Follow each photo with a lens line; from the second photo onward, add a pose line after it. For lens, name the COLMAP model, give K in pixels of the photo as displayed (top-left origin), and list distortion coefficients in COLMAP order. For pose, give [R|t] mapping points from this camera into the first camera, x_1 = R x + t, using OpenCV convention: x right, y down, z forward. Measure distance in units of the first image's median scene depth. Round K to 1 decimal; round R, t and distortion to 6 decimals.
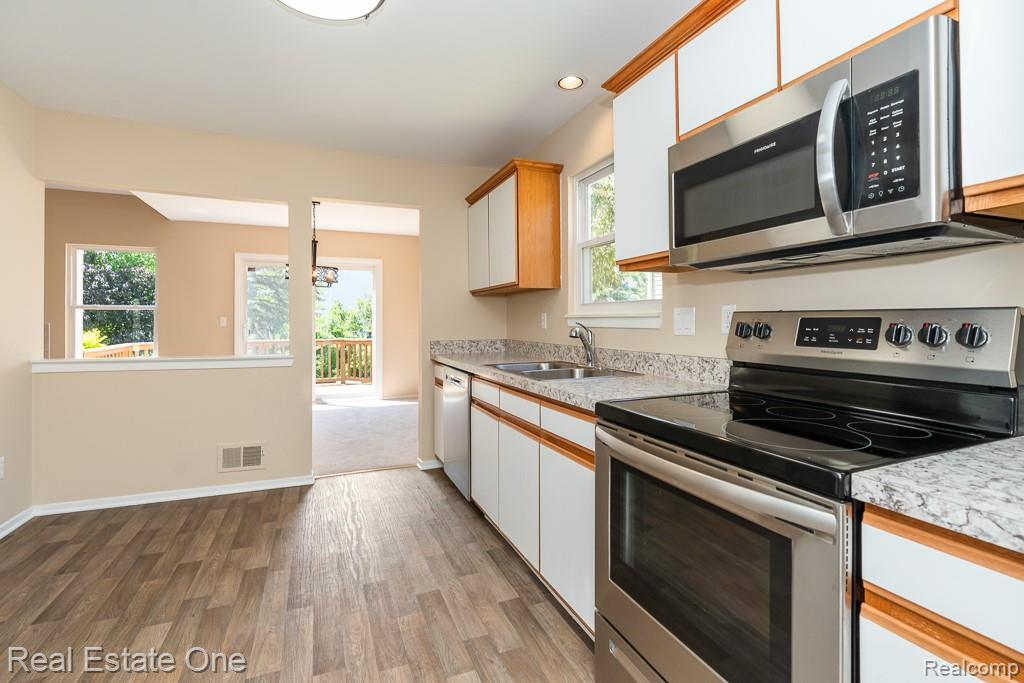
lens RADIAL K [[480.6, 0, 520.1], [0, 480.6, 319.1], [0, 0, 1]] dist [-0.006858, 0.002327]
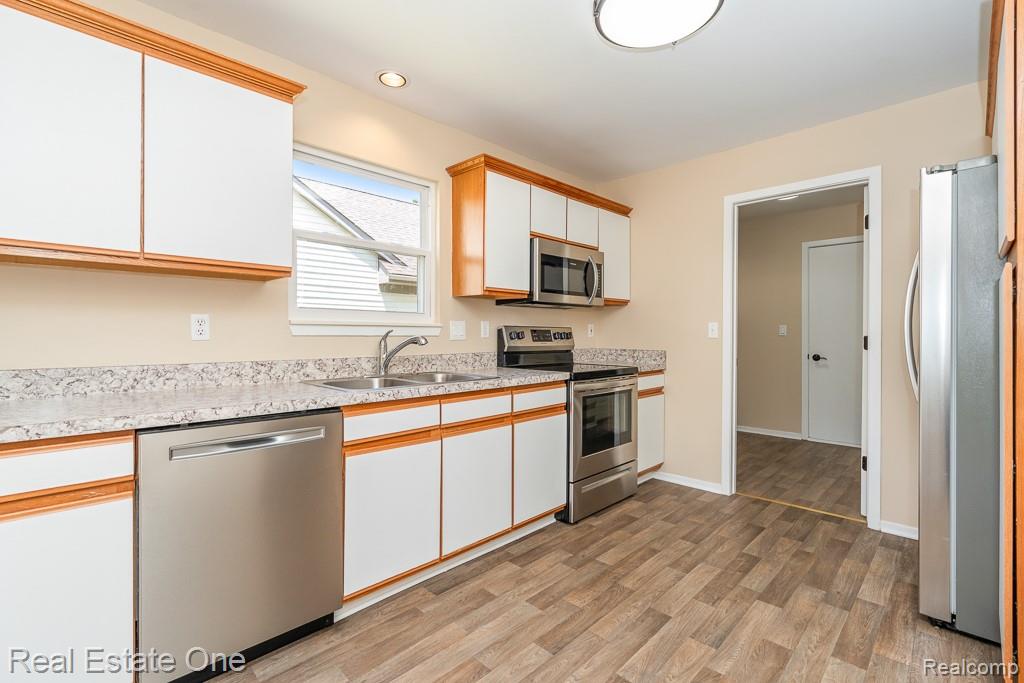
lens RADIAL K [[480.6, 0, 511.8], [0, 480.6, 340.7], [0, 0, 1]] dist [-0.006858, 0.002327]
pose [[-0.392308, 0.003609, 0.919827, -1.121649], [0.004323, 0.999988, -0.002080, 0.024747], [-0.919824, 0.003161, -0.392320, 1.319555]]
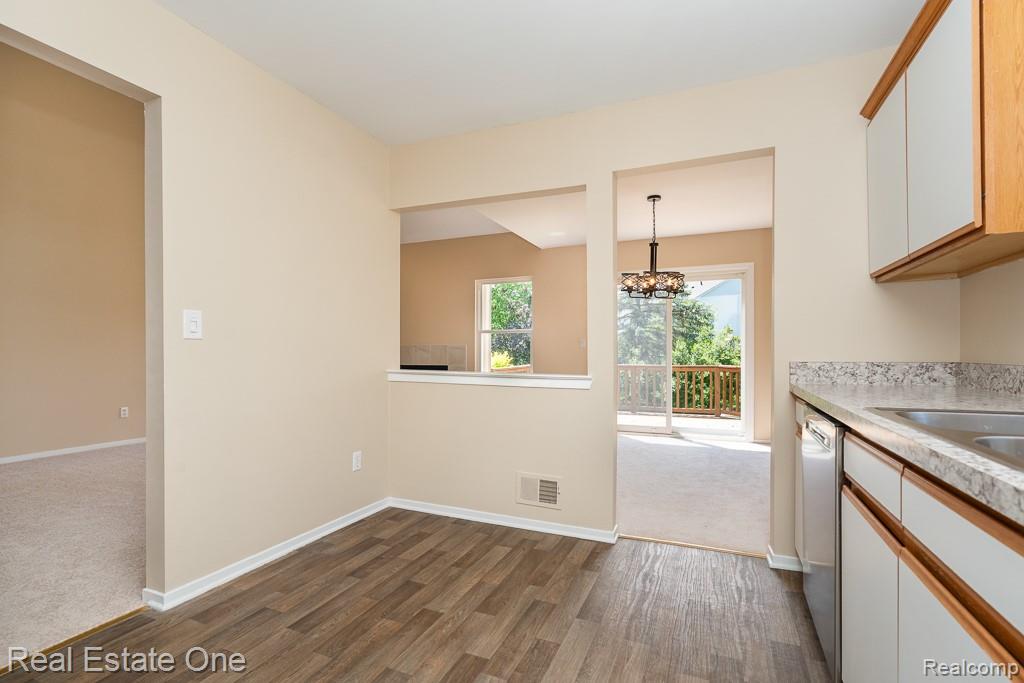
lens RADIAL K [[480.6, 0, 510.3], [0, 480.6, 352.1], [0, 0, 1]] dist [-0.006858, 0.002327]
pose [[0.687669, 0.003030, -0.726018, 0.016281], [0.002456, 0.999976, 0.006499, 0.036283], [0.726021, -0.006252, 0.687645, 0.418945]]
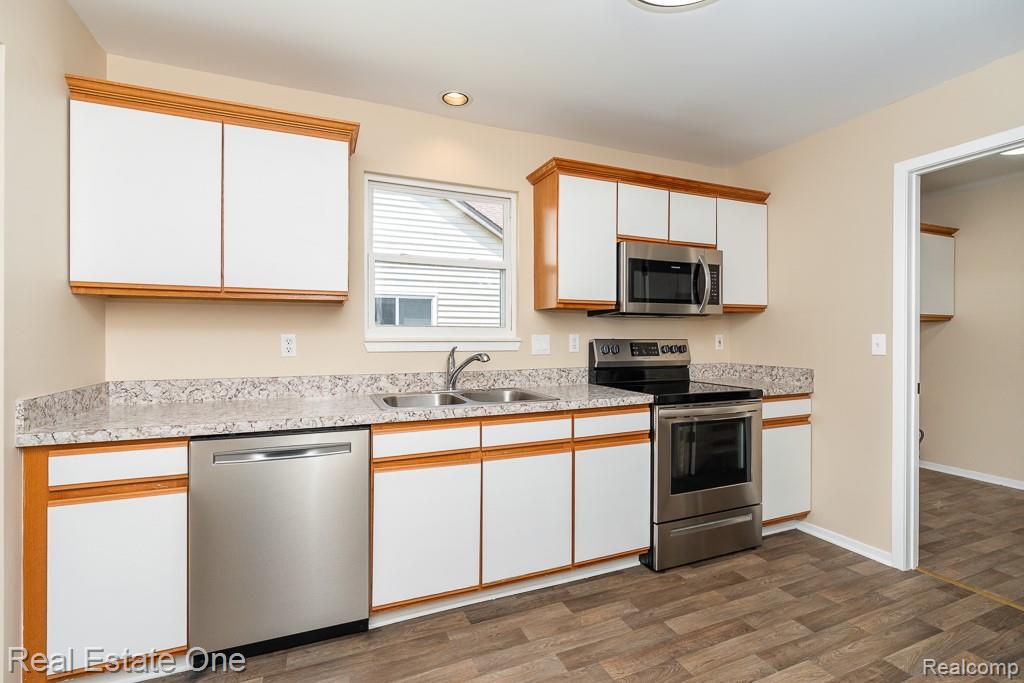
lens RADIAL K [[480.6, 0, 498.5], [0, 480.6, 340.1], [0, 0, 1]] dist [-0.006858, 0.002327]
pose [[0.004331, 0.009042, 0.999950, -1.114365], [-0.000170, 0.999959, -0.009041, 0.002936], [-0.999991, -0.000131, 0.004332, 1.131129]]
